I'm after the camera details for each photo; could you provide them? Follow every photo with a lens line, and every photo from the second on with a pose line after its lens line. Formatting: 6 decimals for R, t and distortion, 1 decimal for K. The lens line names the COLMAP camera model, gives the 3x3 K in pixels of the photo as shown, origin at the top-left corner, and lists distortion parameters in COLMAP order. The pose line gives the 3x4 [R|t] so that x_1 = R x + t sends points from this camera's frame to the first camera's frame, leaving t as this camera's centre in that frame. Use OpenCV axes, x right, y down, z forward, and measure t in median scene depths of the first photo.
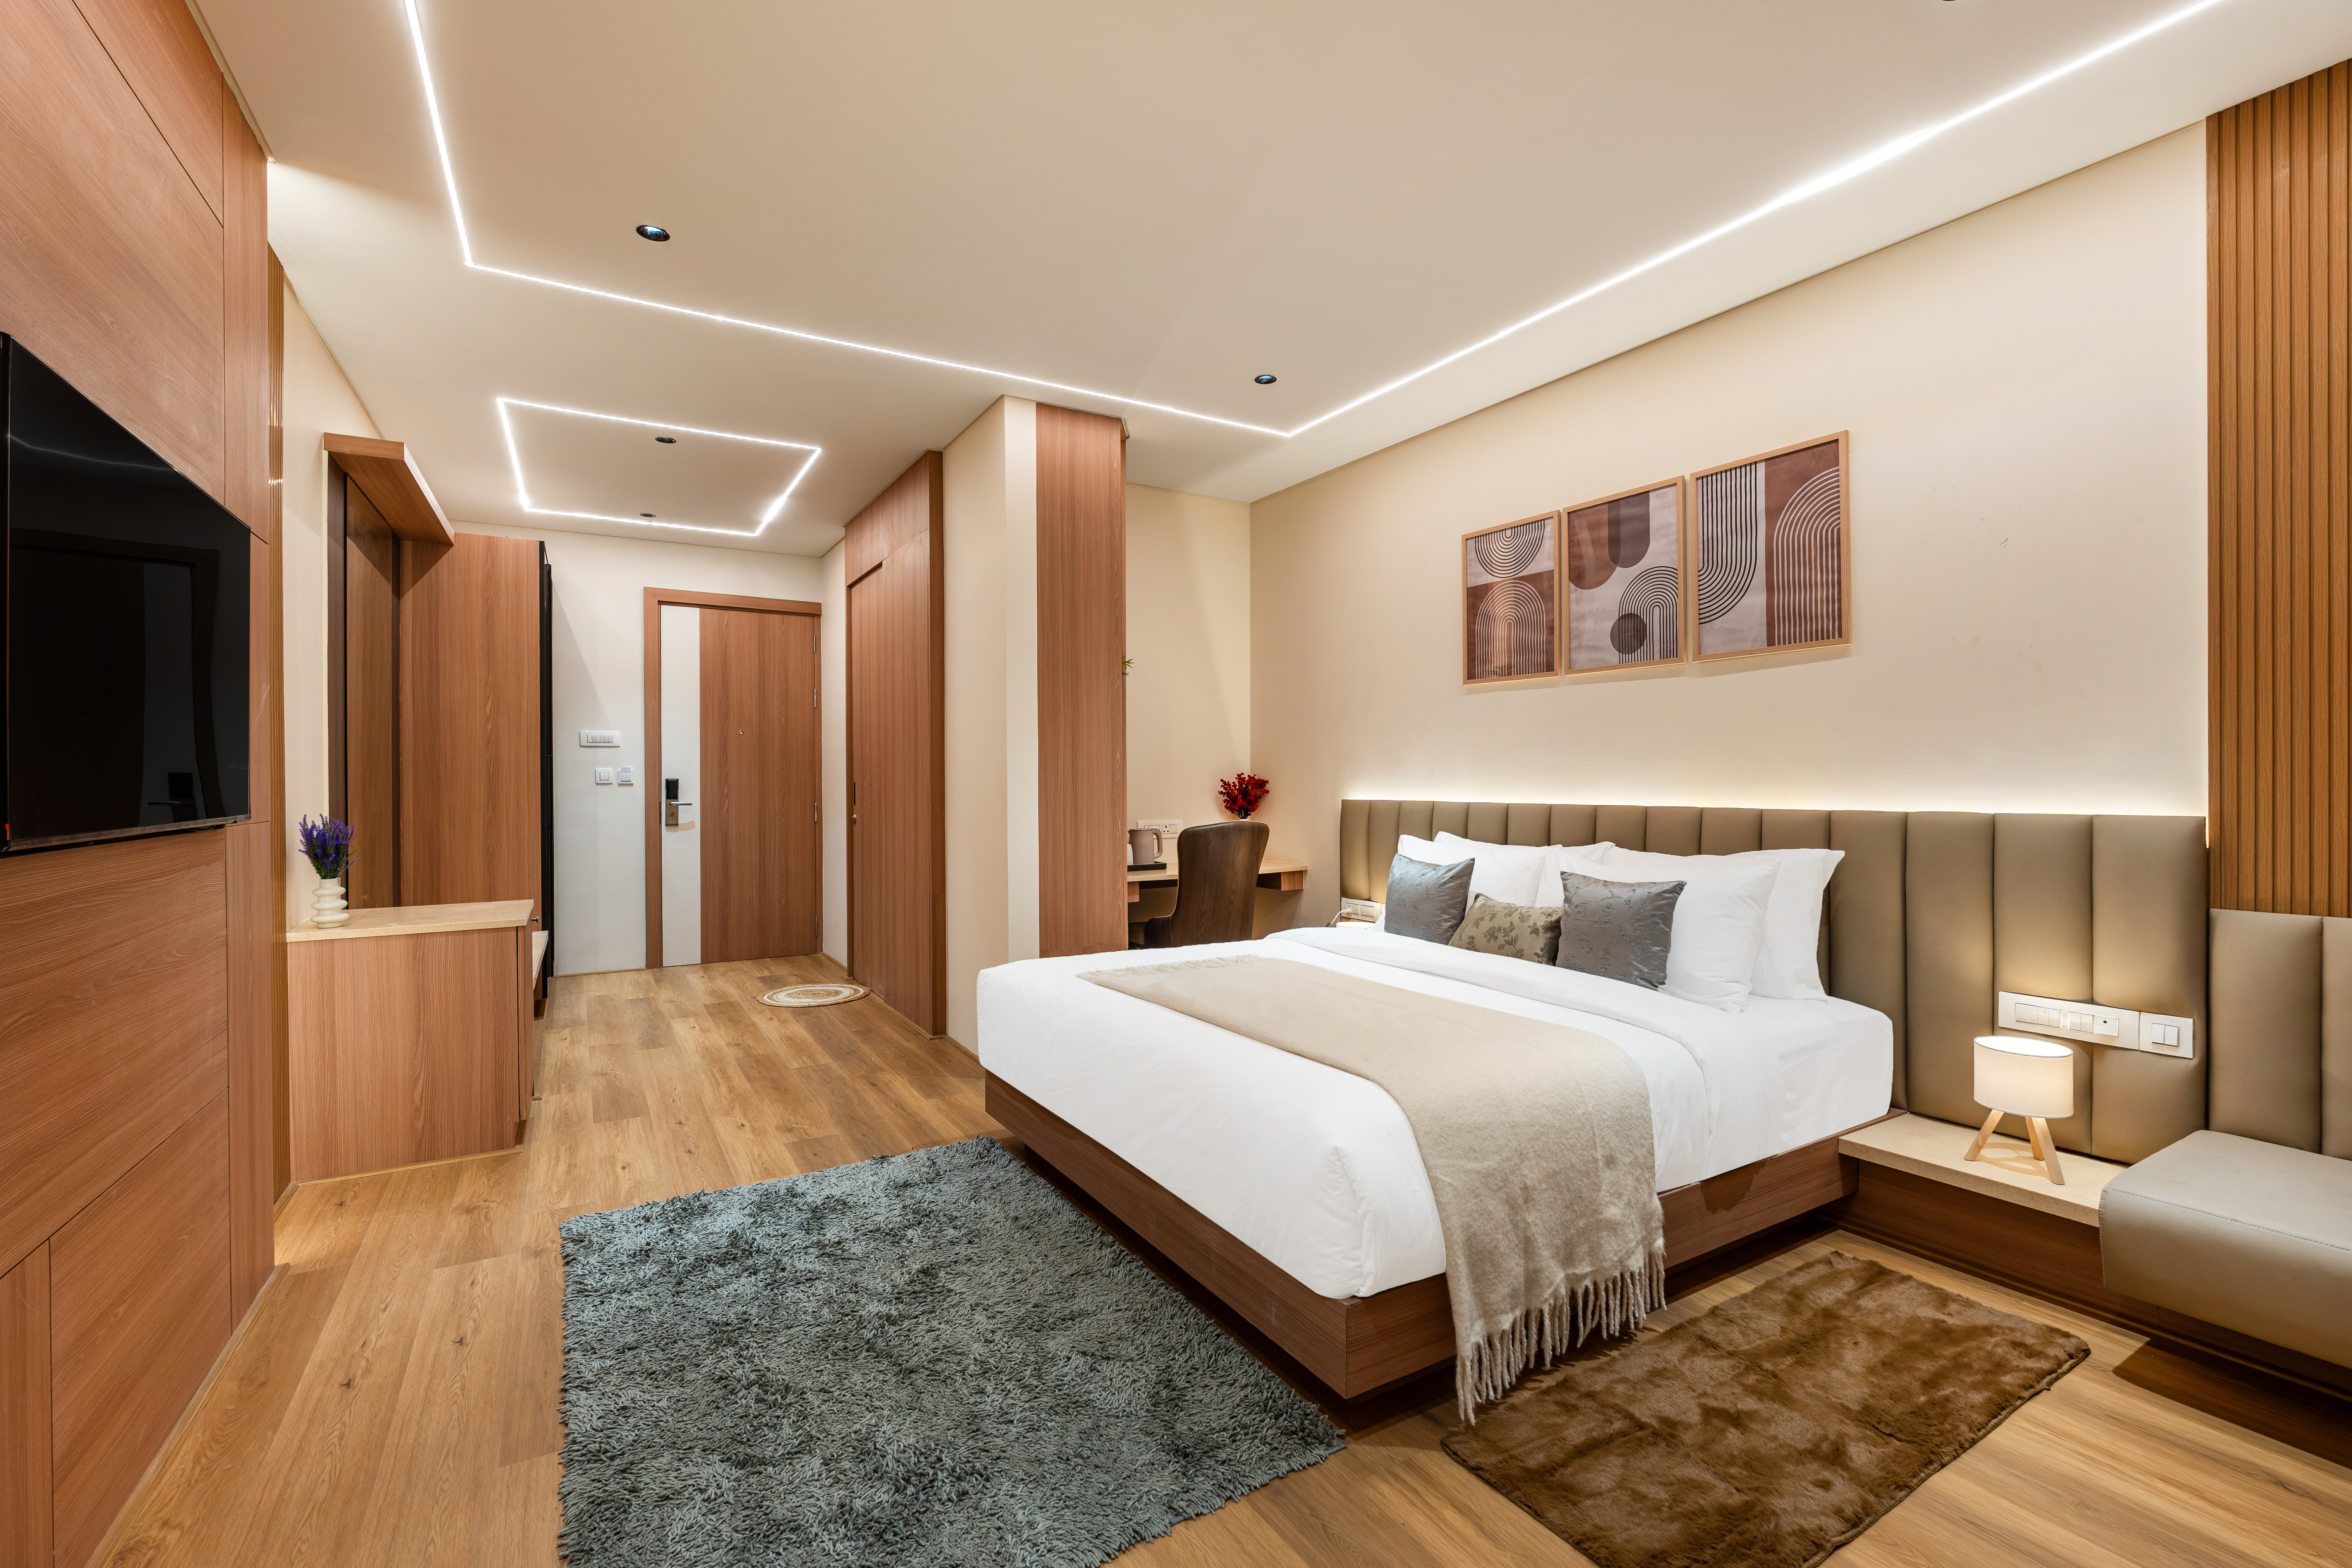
lens RADIAL K [[1014.9, 0, 1176.0], [0, 1014.9, 784.0], [0, 0, 1]] dist [-0.008558, 0.000193]
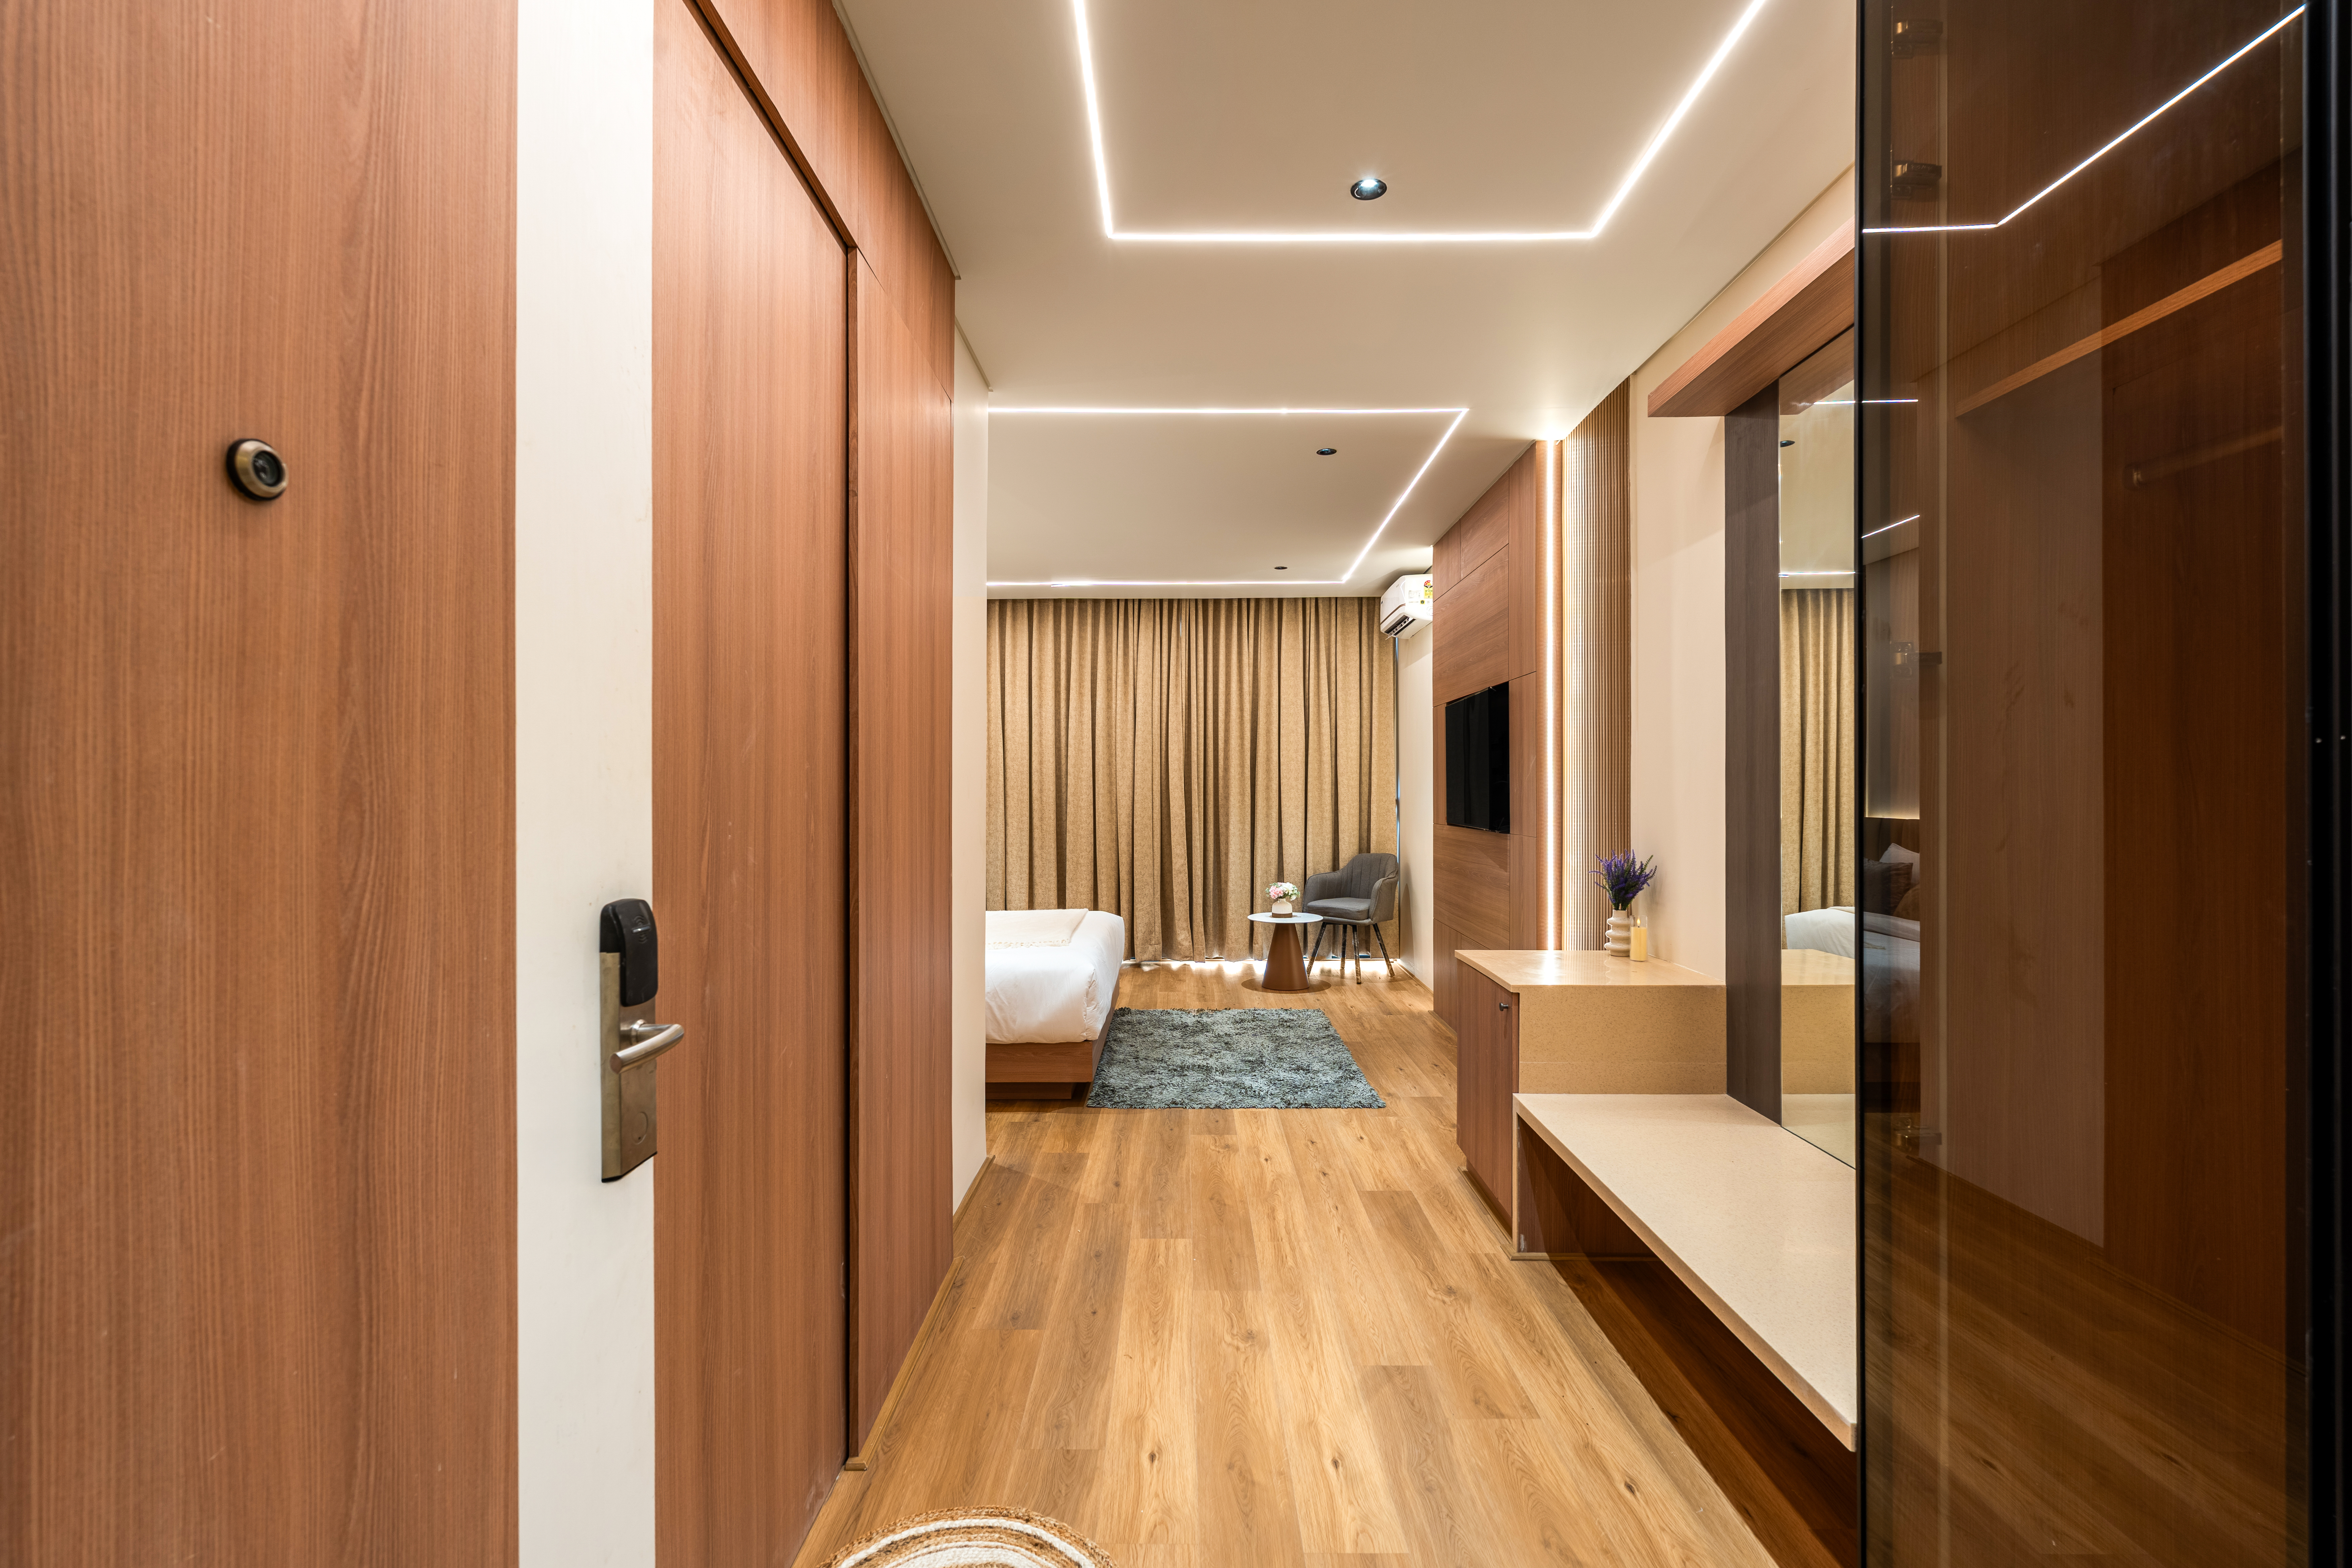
lens RADIAL K [[1014.9, 0, 1176.0], [0, 1014.9, 784.0], [0, 0, 1]] dist [-0.008558, 0.000193]
pose [[-0.855647, 0.006621, 0.517517, -0.762999], [0.006534, 0.999977, -0.001991, -0.032593], [-0.517518, 0.001678, -0.855671, 1.662693]]
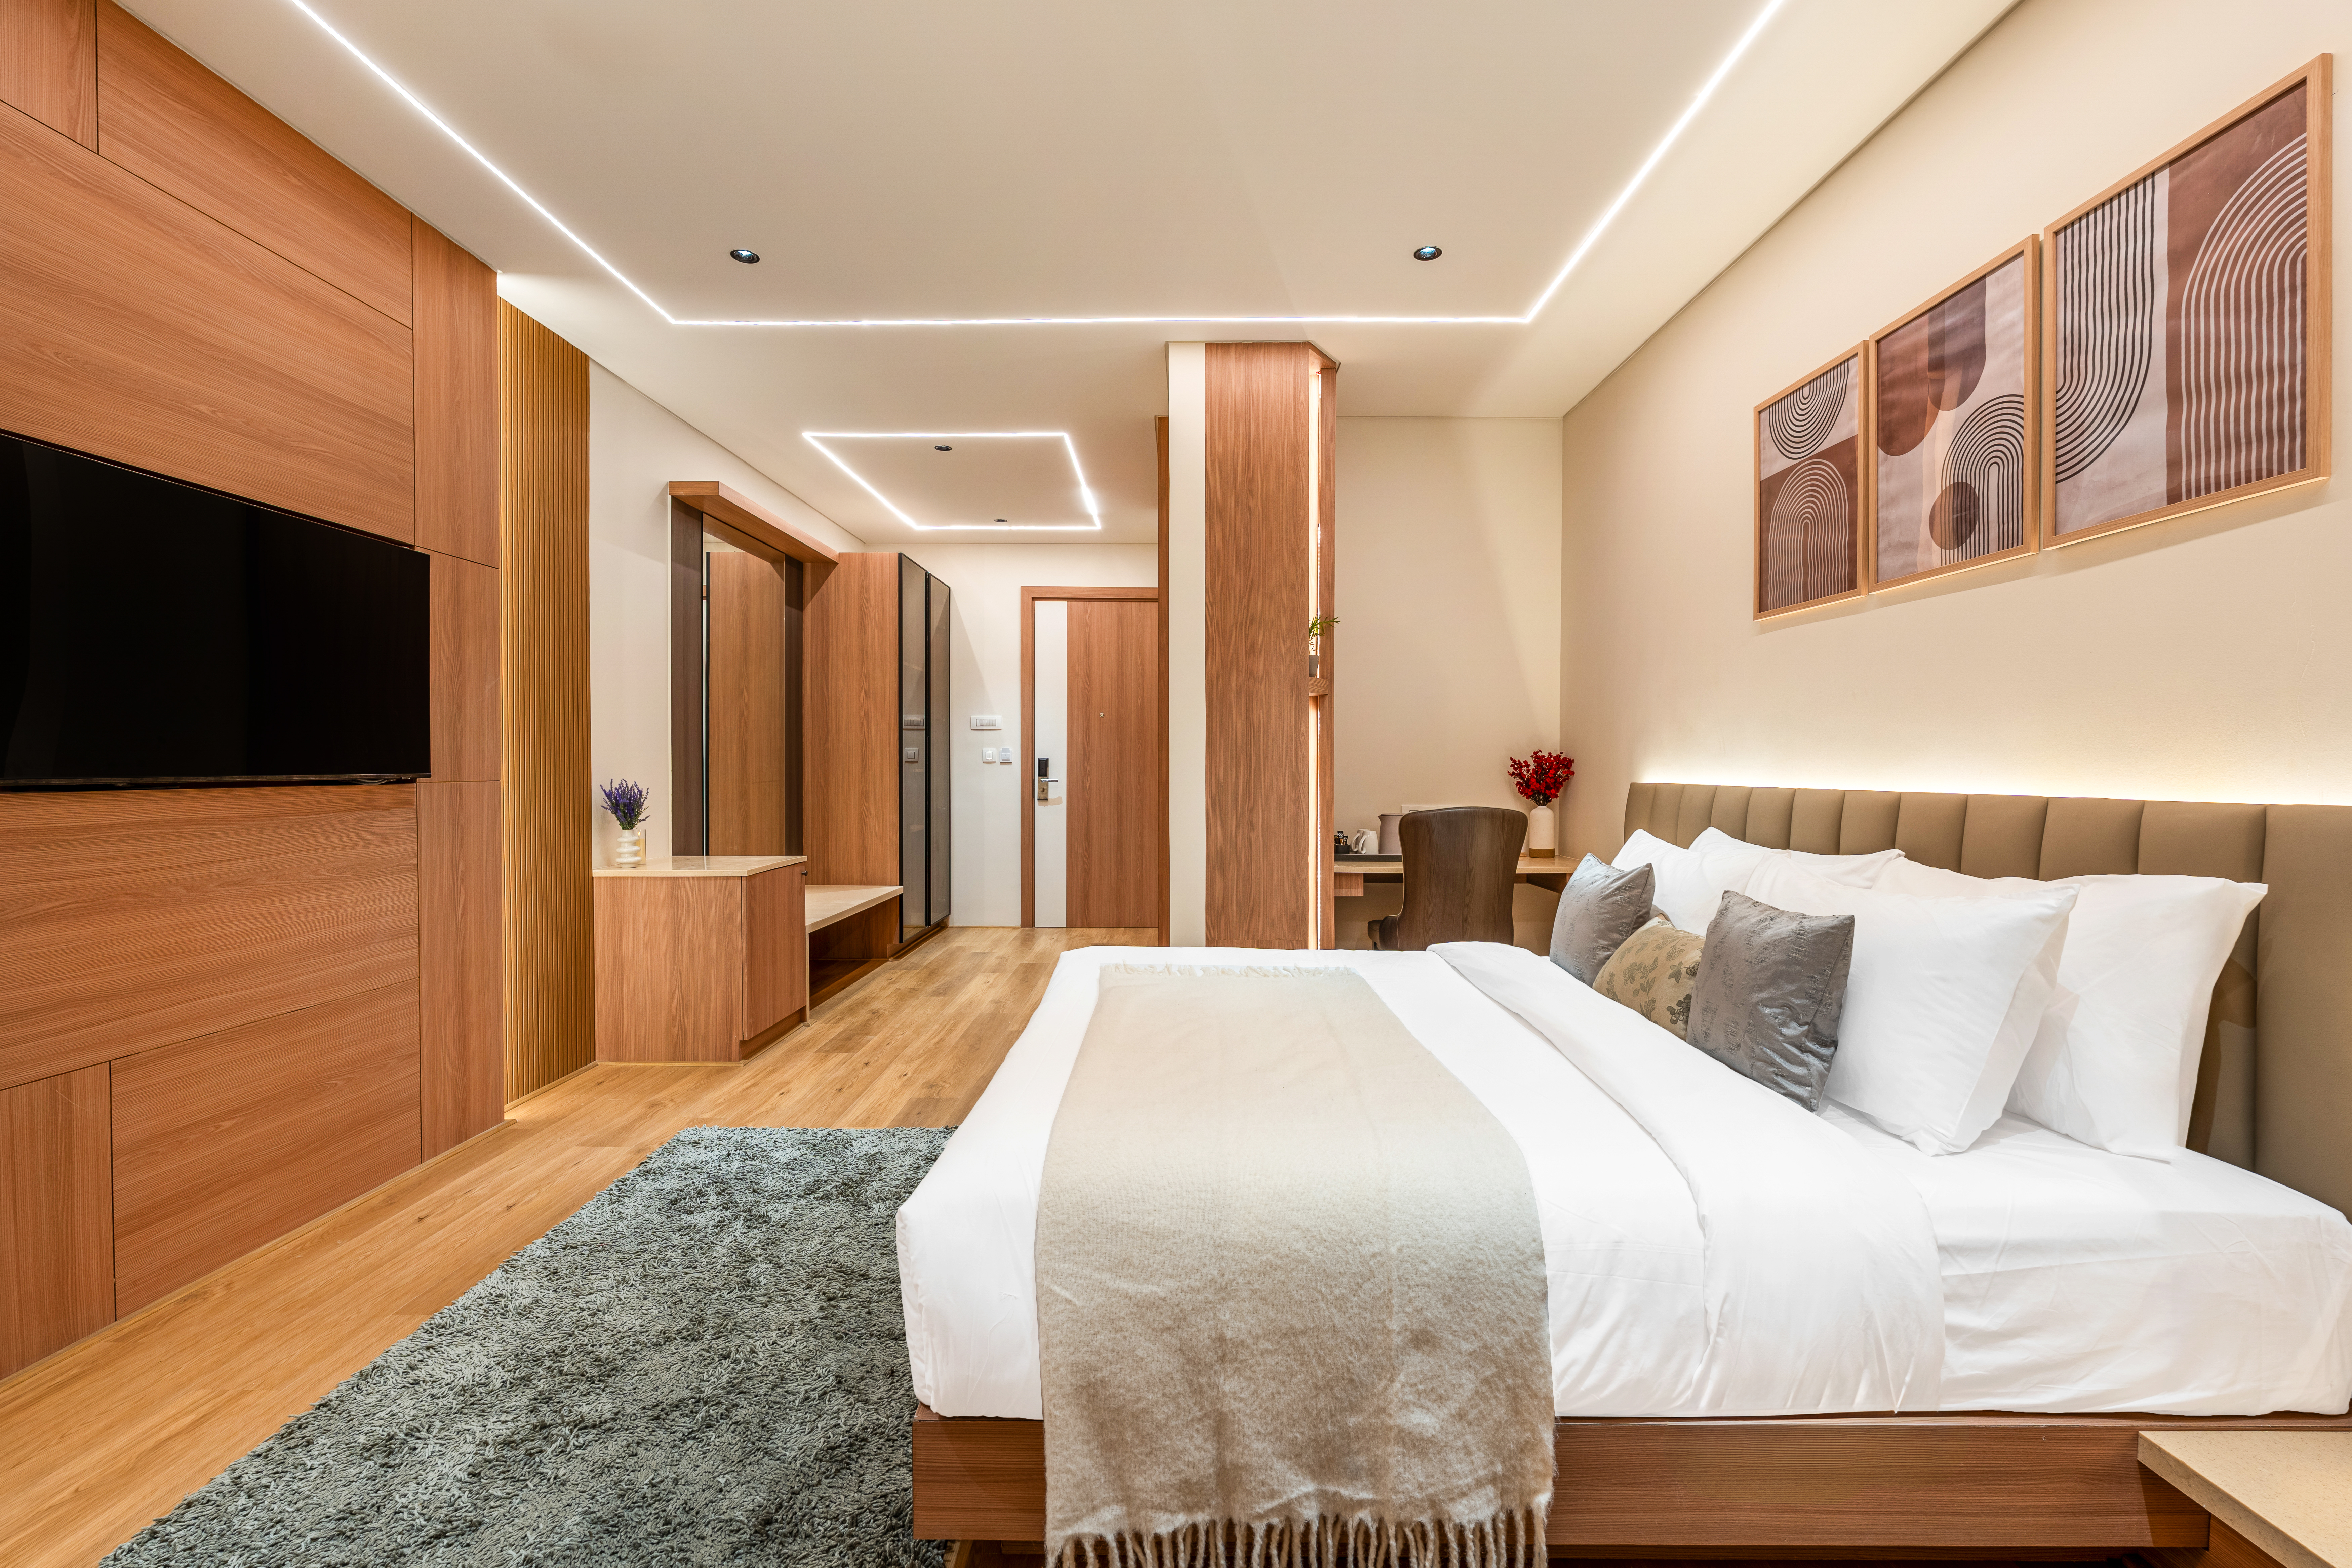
lens RADIAL K [[1017.7, 0, 1176.0], [0, 1017.7, 784.0], [0, 0, 1]] dist [-0.008050, 0.000551]
pose [[0.855414, 0.014204, -0.517751, 0.323565], [-0.007455, 0.999858, 0.015113, 0.008624], [0.517892, -0.009068, 0.855398, 0.198418]]
